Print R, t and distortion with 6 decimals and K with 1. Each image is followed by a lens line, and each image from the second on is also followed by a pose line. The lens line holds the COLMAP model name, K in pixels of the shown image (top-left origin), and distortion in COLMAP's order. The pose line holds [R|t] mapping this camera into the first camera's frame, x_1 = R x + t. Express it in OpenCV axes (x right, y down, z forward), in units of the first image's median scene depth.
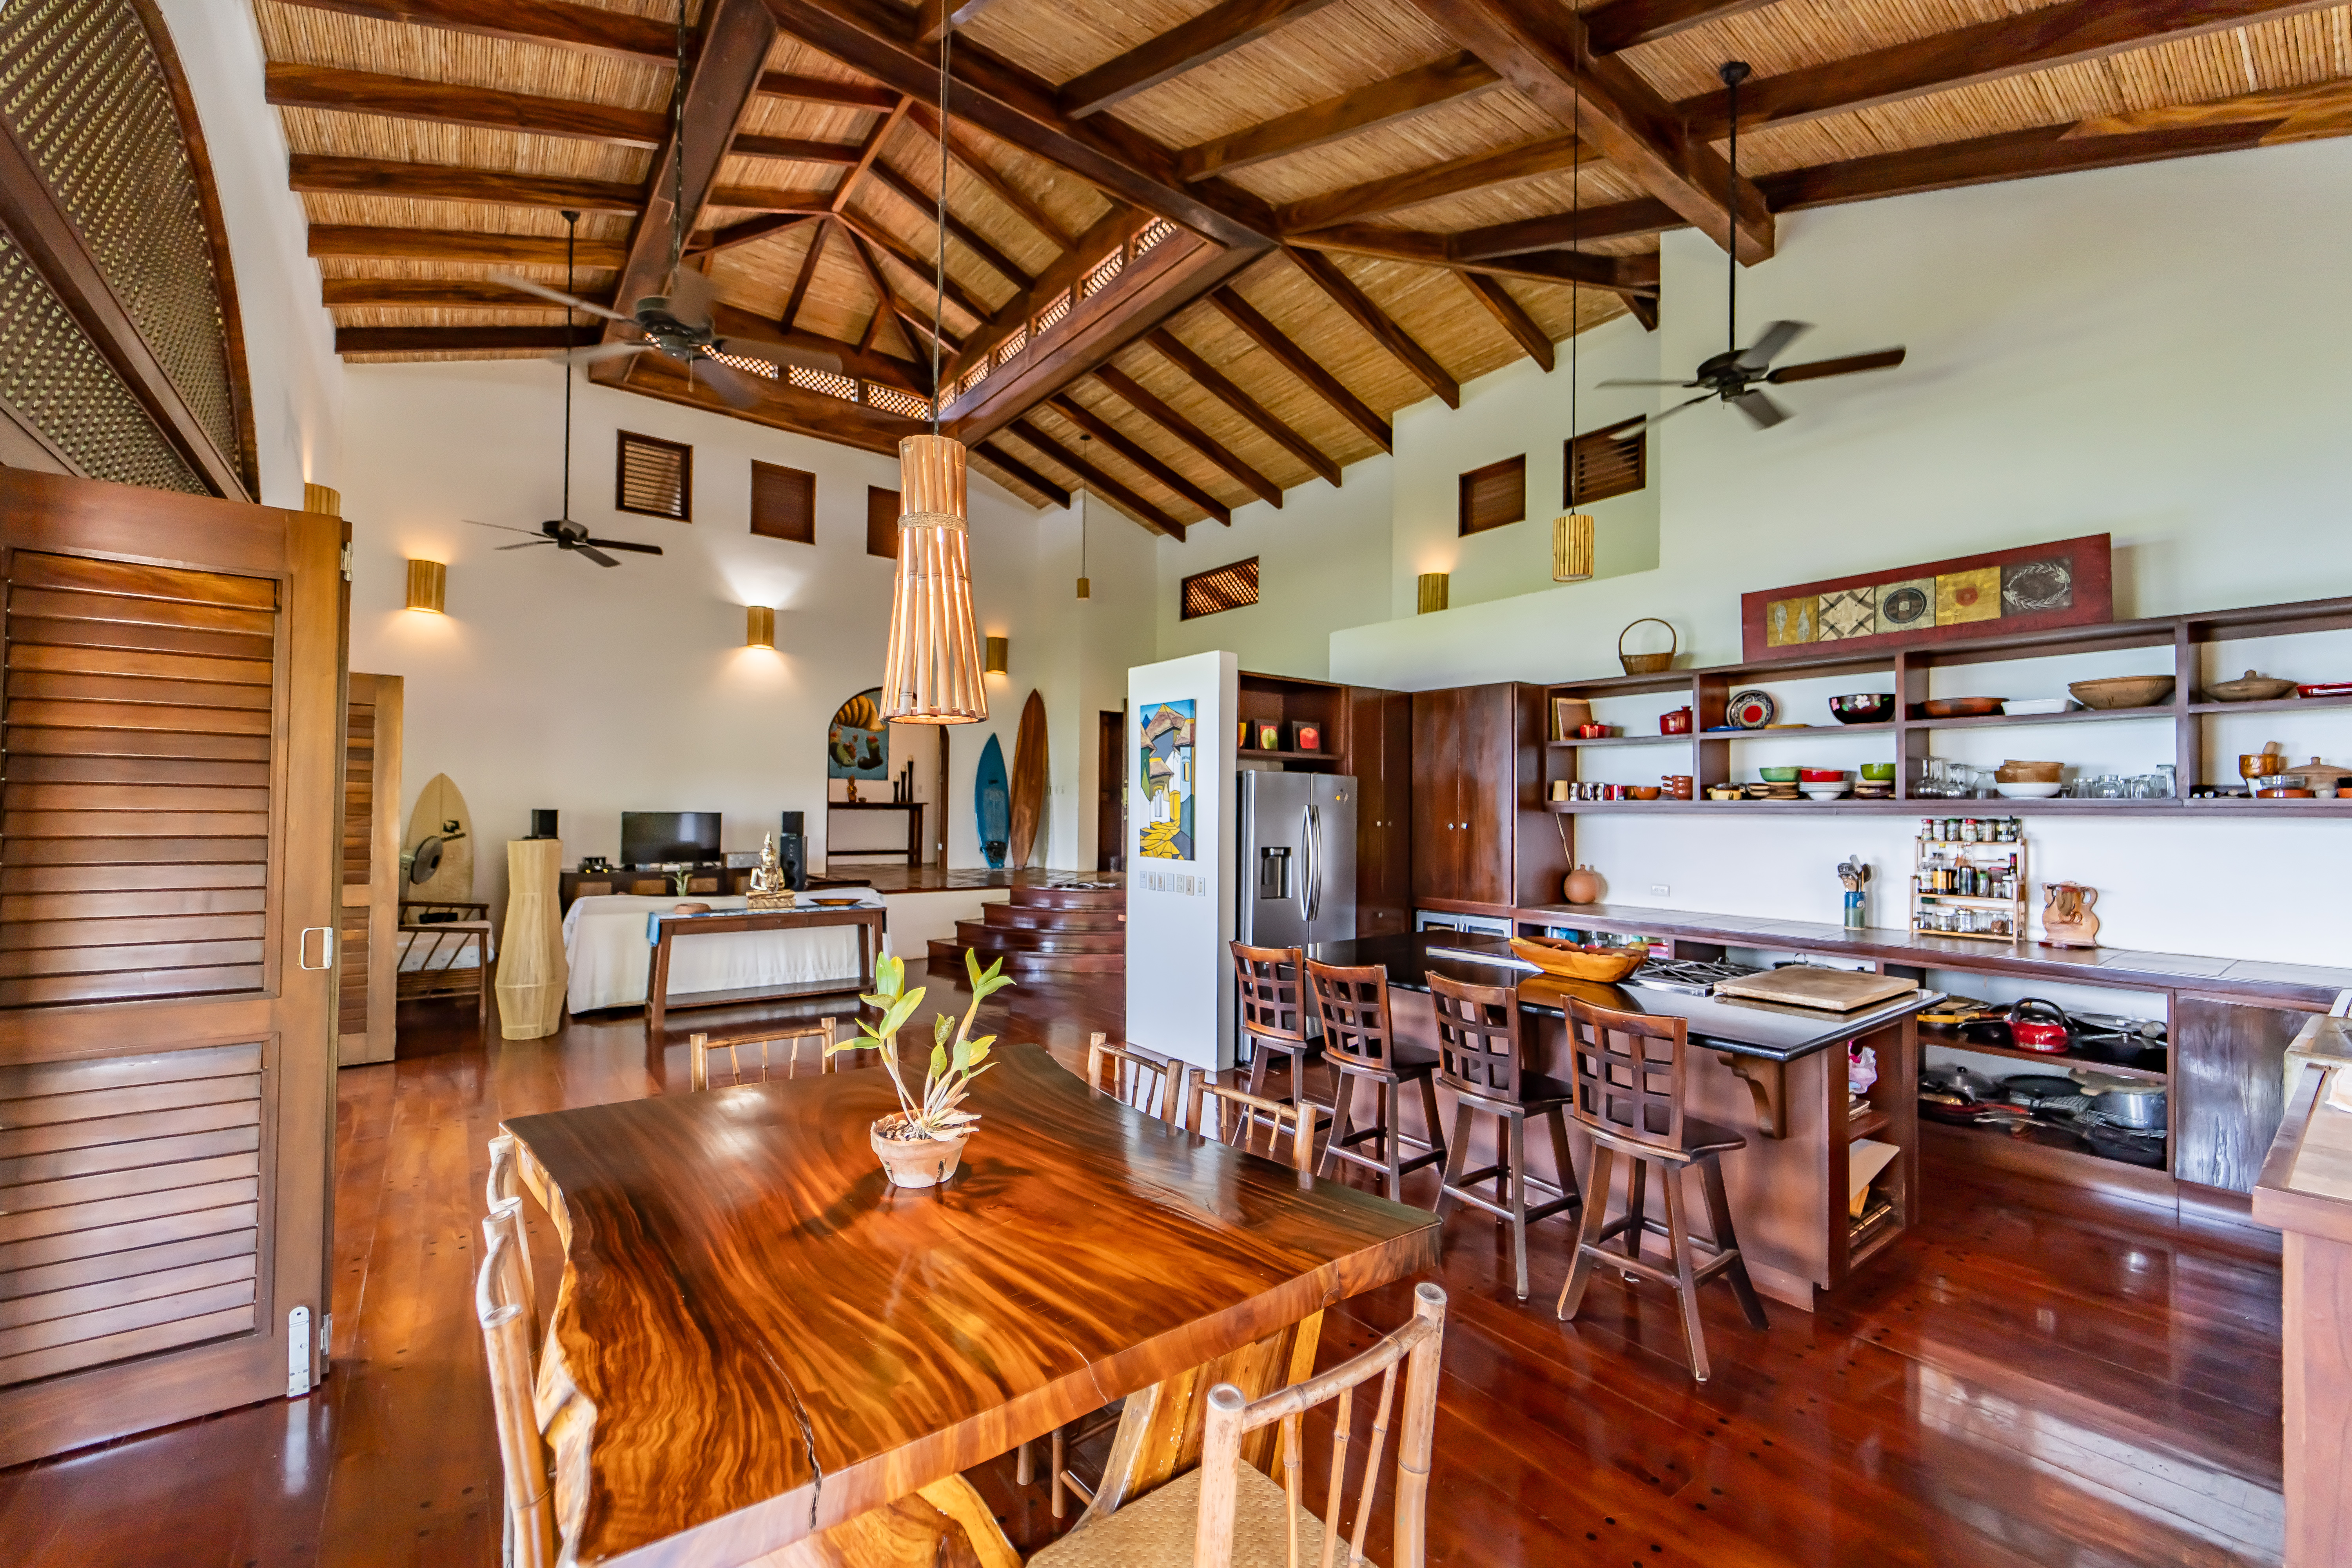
lens RADIAL K [[955.4, 0, 1205.1], [0, 955.4, 791.0], [0, 0, 1]] dist [-0.002281, -0.000542]
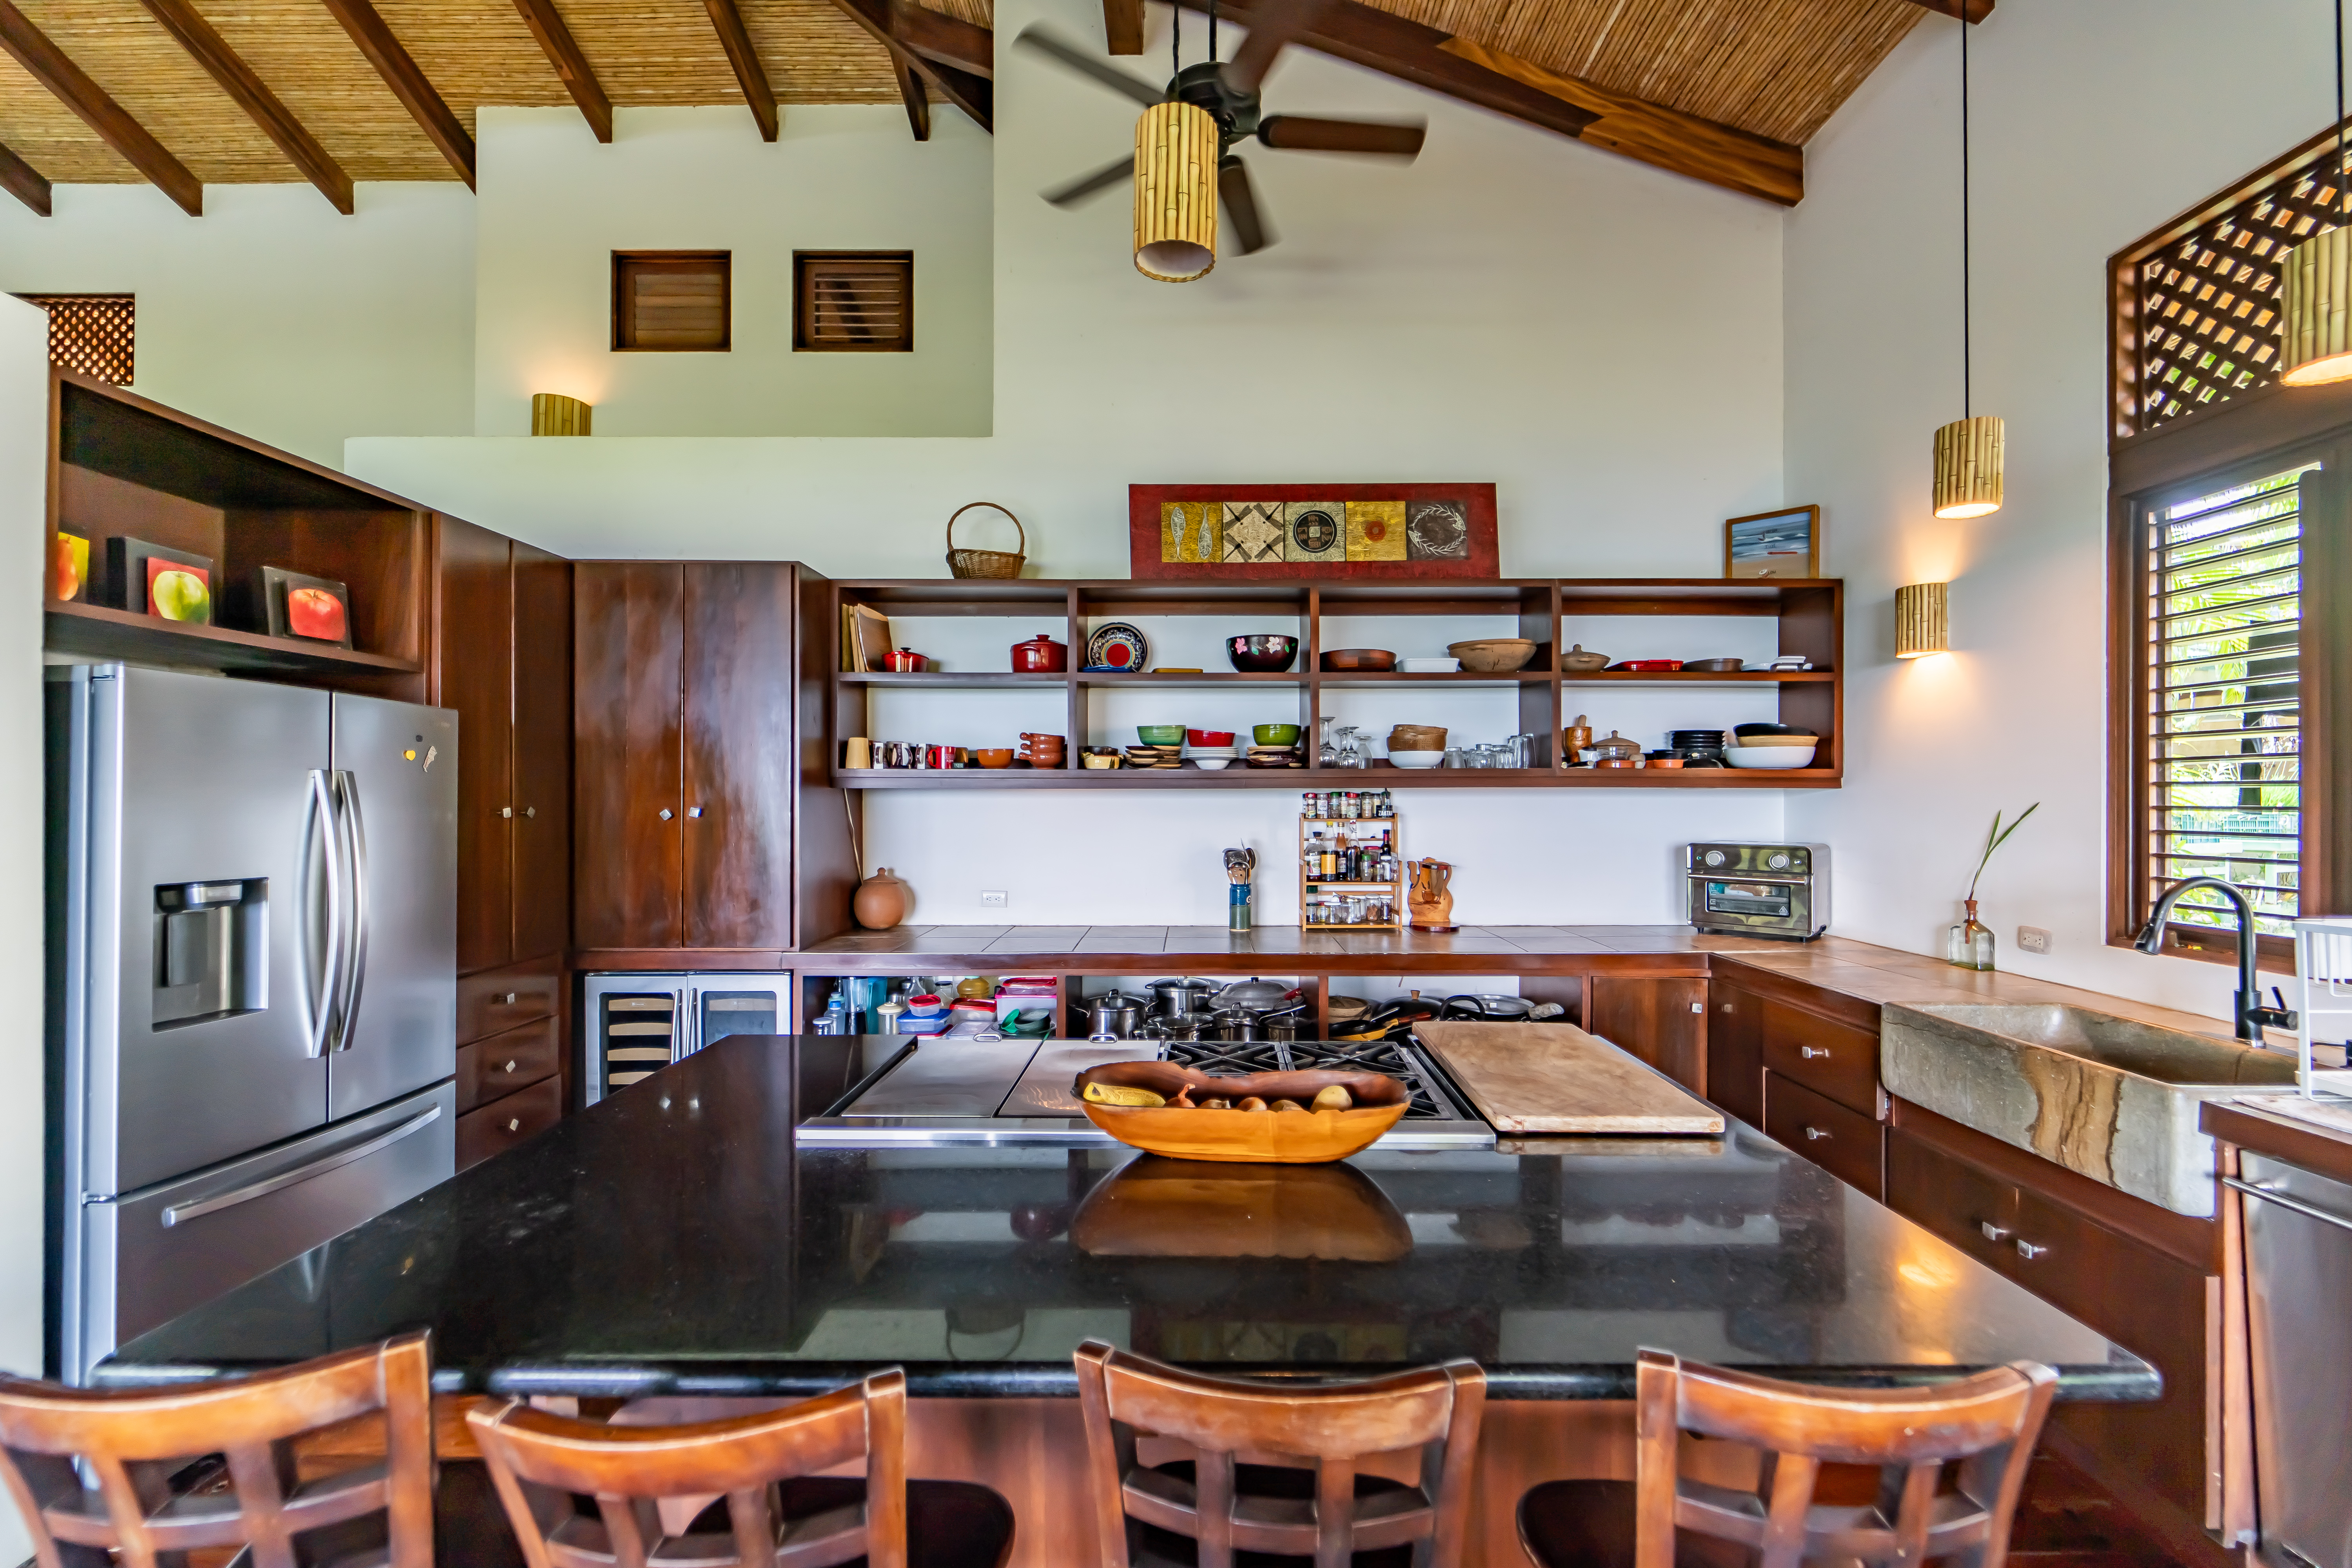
lens RADIAL K [[948.8, 0, 1176.0], [0, 948.8, 784.0], [0, 0, 1]] dist [0.001667, -0.000064]
pose [[0.628438, 0.001539, 0.777858, 0.025594], [-0.010999, 0.999916, 0.006908, 0.016179], [-0.777782, -0.012897, 0.628402, 0.538059]]
